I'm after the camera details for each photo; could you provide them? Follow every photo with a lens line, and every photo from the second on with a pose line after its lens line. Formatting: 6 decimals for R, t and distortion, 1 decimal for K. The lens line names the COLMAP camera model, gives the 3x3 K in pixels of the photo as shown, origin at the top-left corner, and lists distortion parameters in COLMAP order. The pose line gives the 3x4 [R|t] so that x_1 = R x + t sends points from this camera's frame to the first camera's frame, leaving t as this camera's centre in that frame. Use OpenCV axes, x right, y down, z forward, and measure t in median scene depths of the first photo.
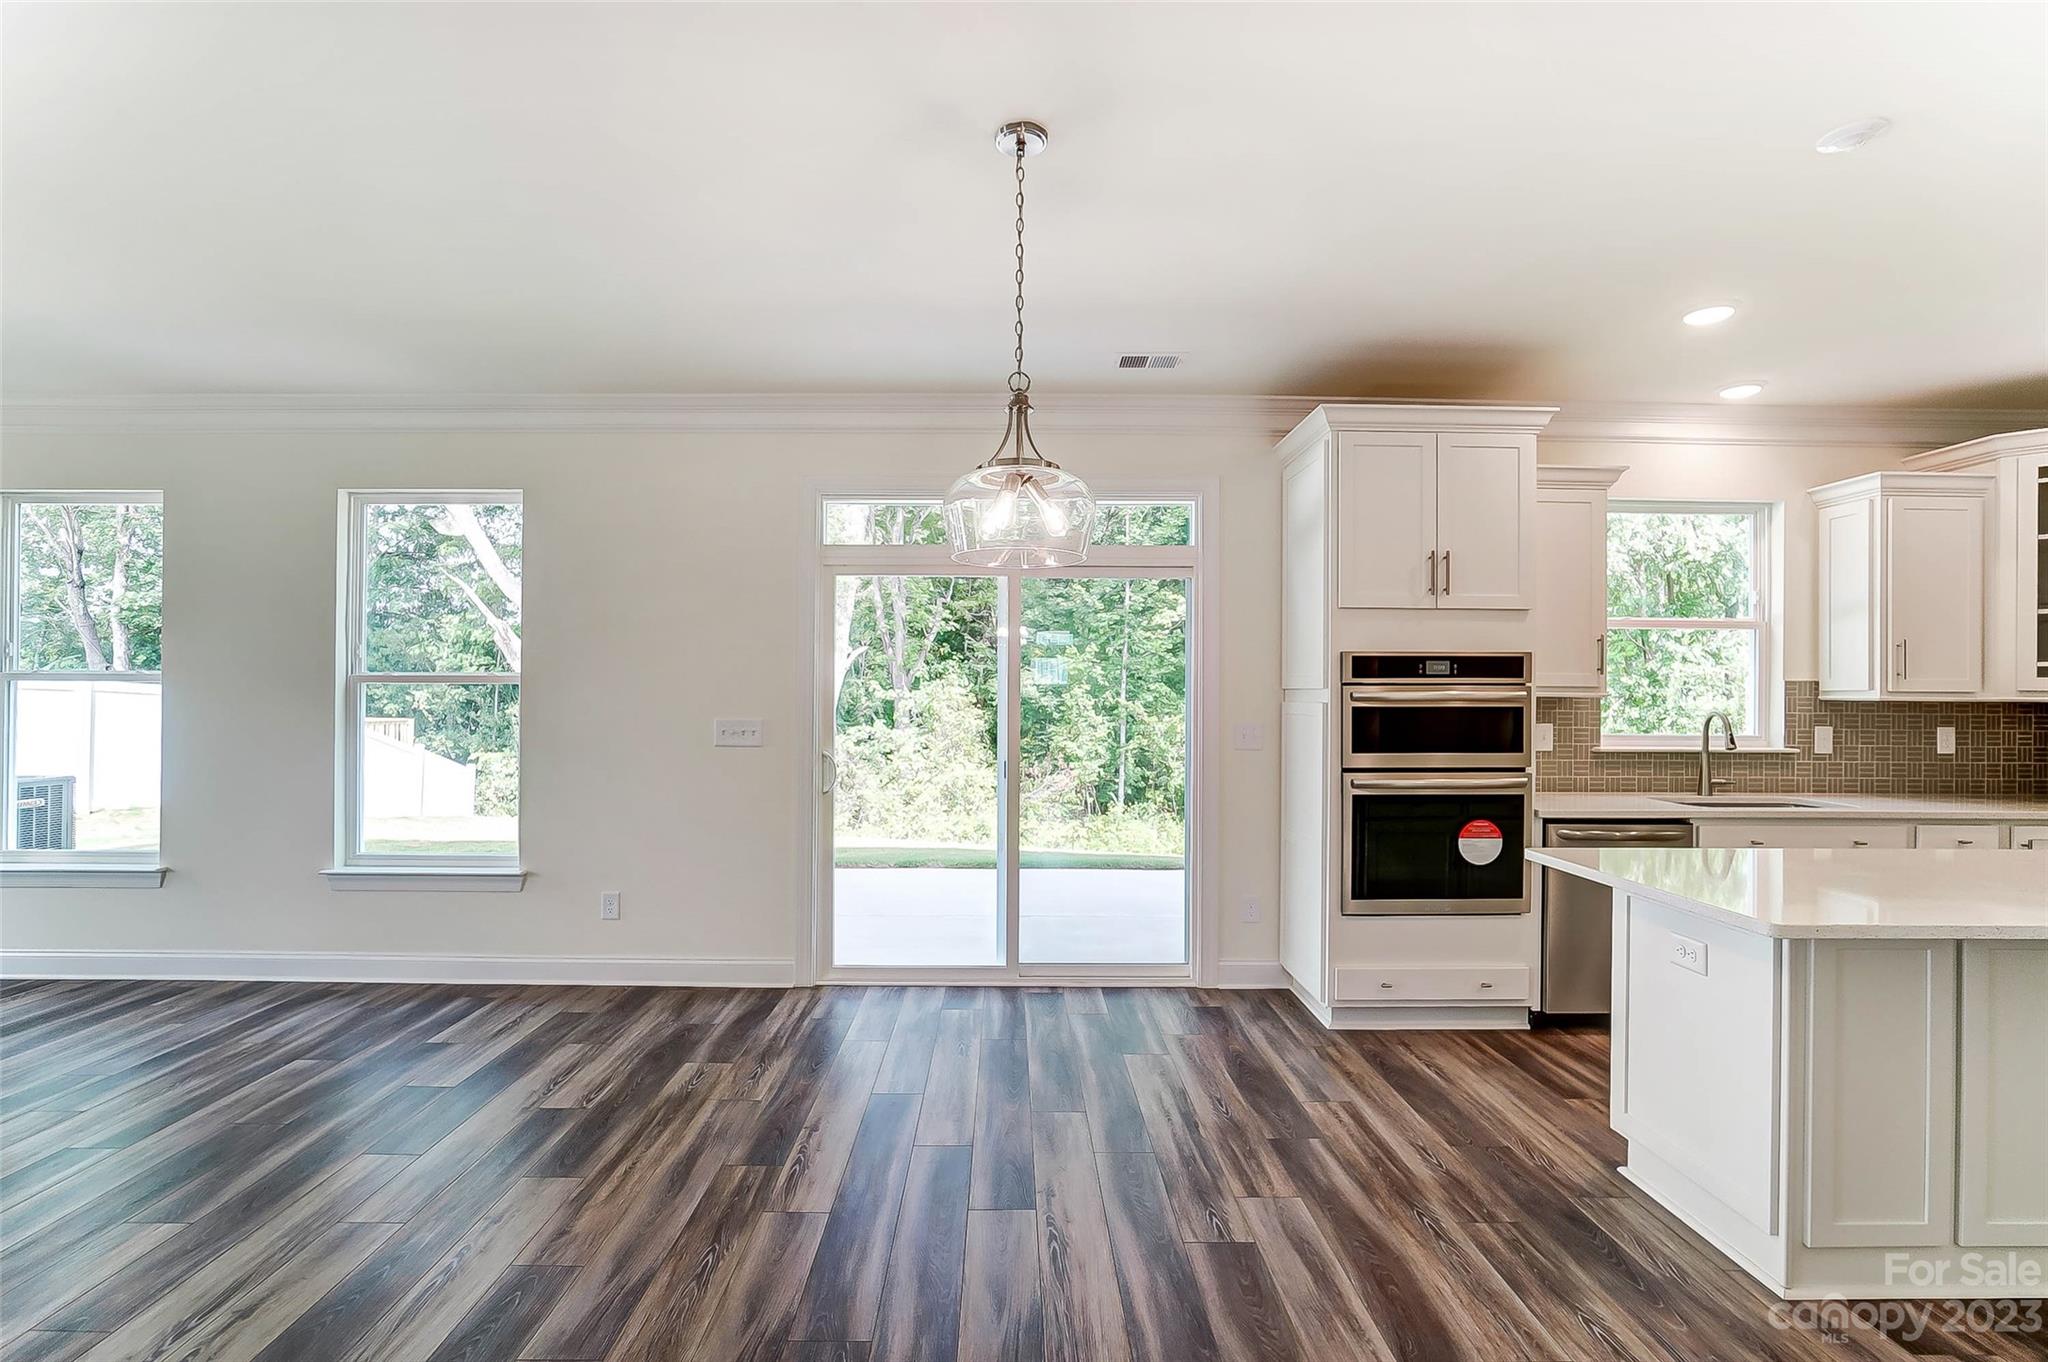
lens RADIAL K [[927.0, 0, 1005.6], [0, 927.0, 693.4], [0, 0, 1]] dist [-0.039299, 0.015483]
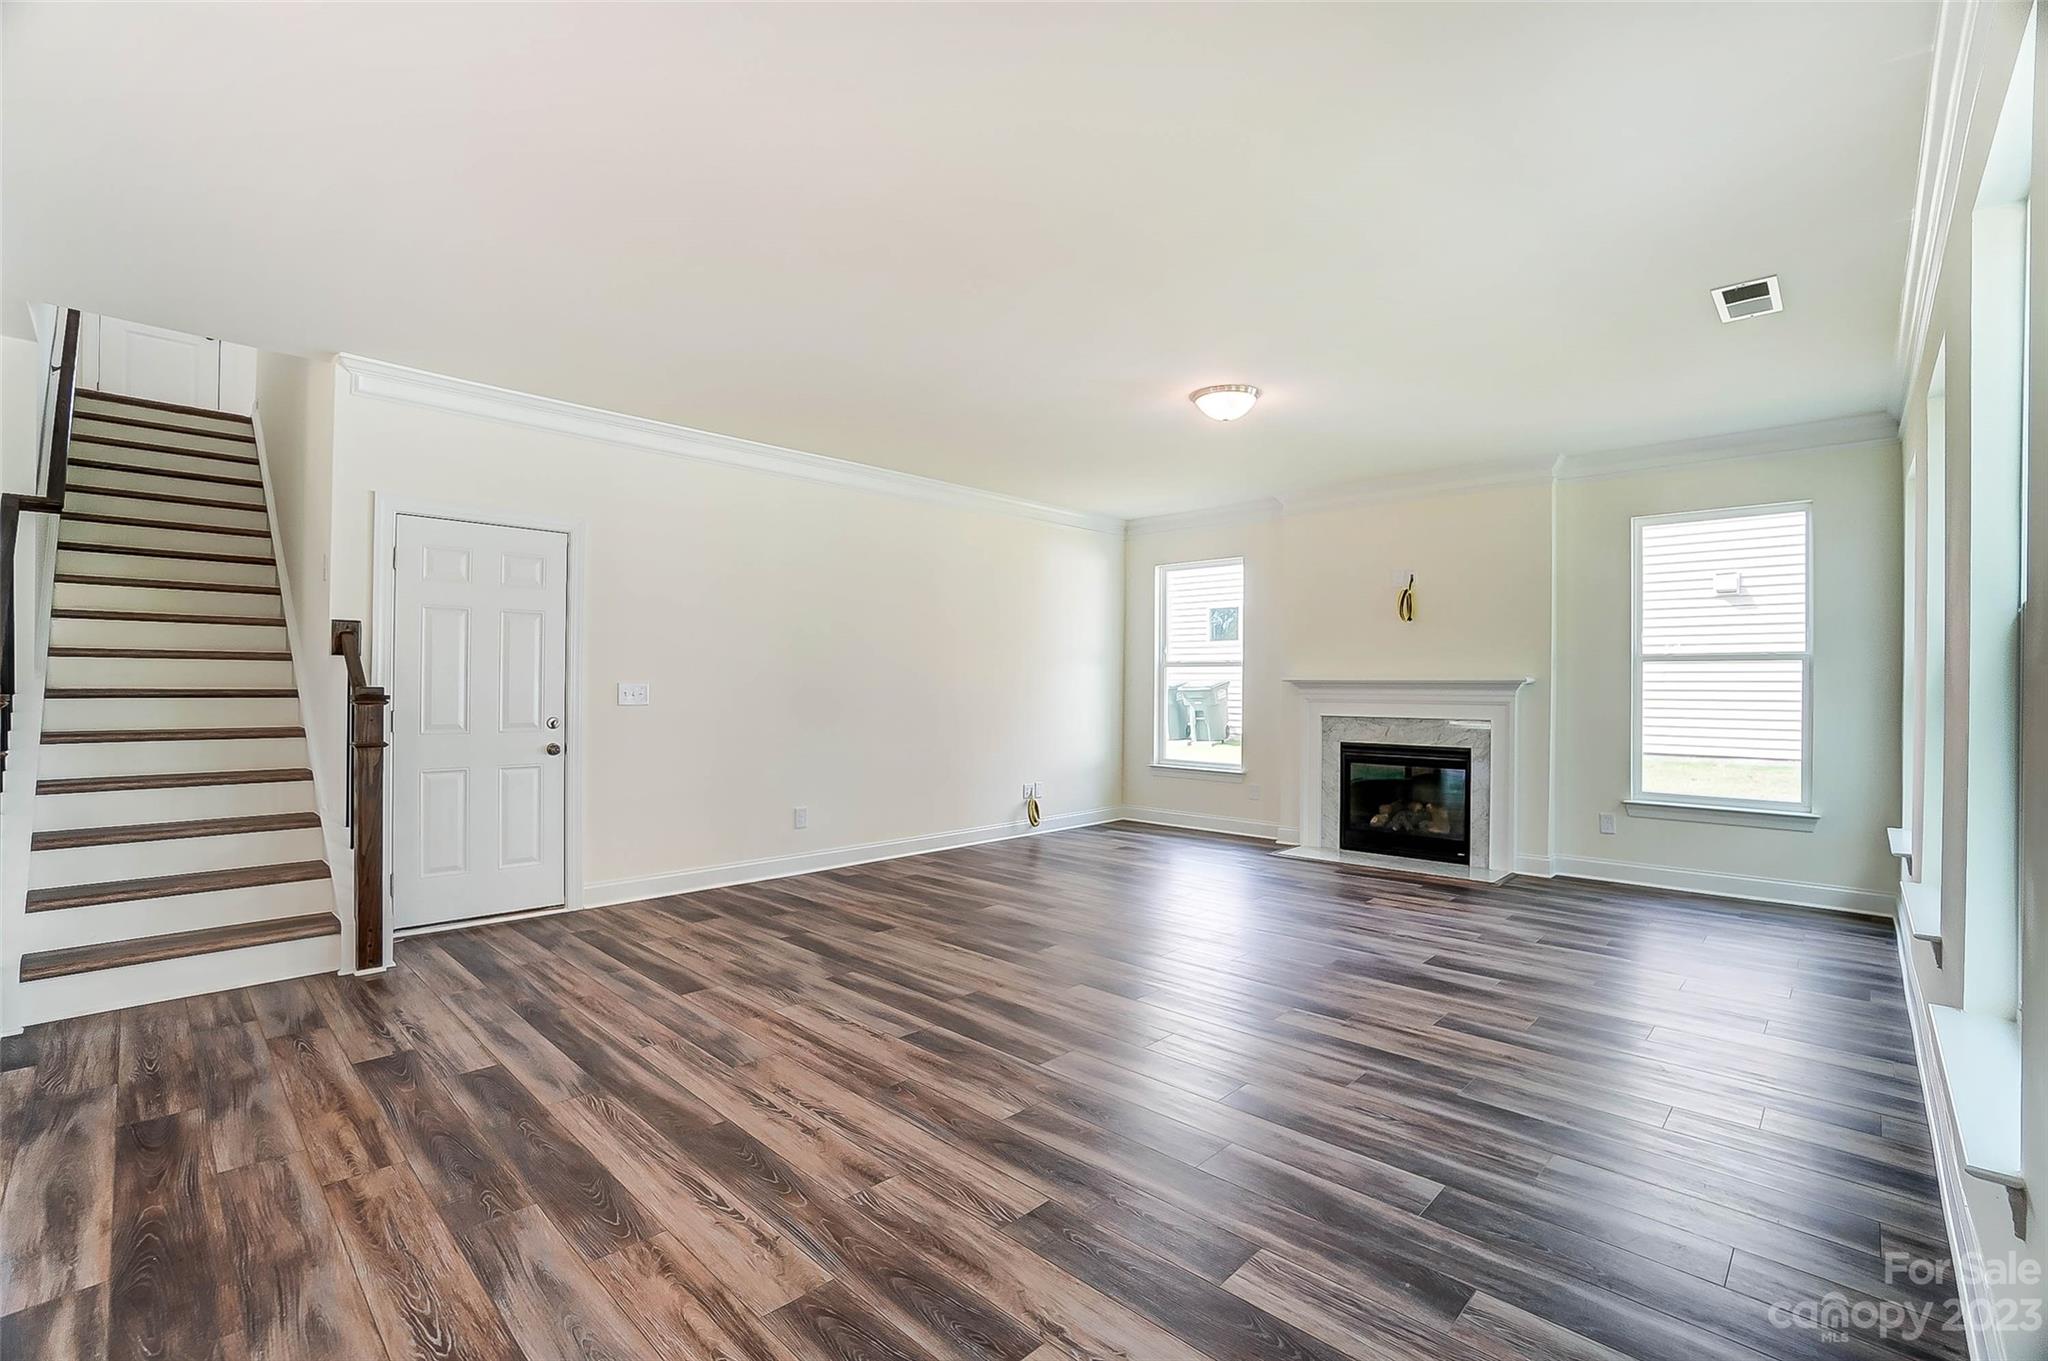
lens RADIAL K [[902.4, 0, 1017.8], [0, 902.4, 684.2], [0, 0, 1]] dist [-0.073393, 0.026257]
pose [[-0.698283, -0.010020, -0.715752, -0.083185], [-0.011181, 0.999933, -0.003090, 0.033785], [0.715734, 0.005845, -0.698348, 1.095126]]
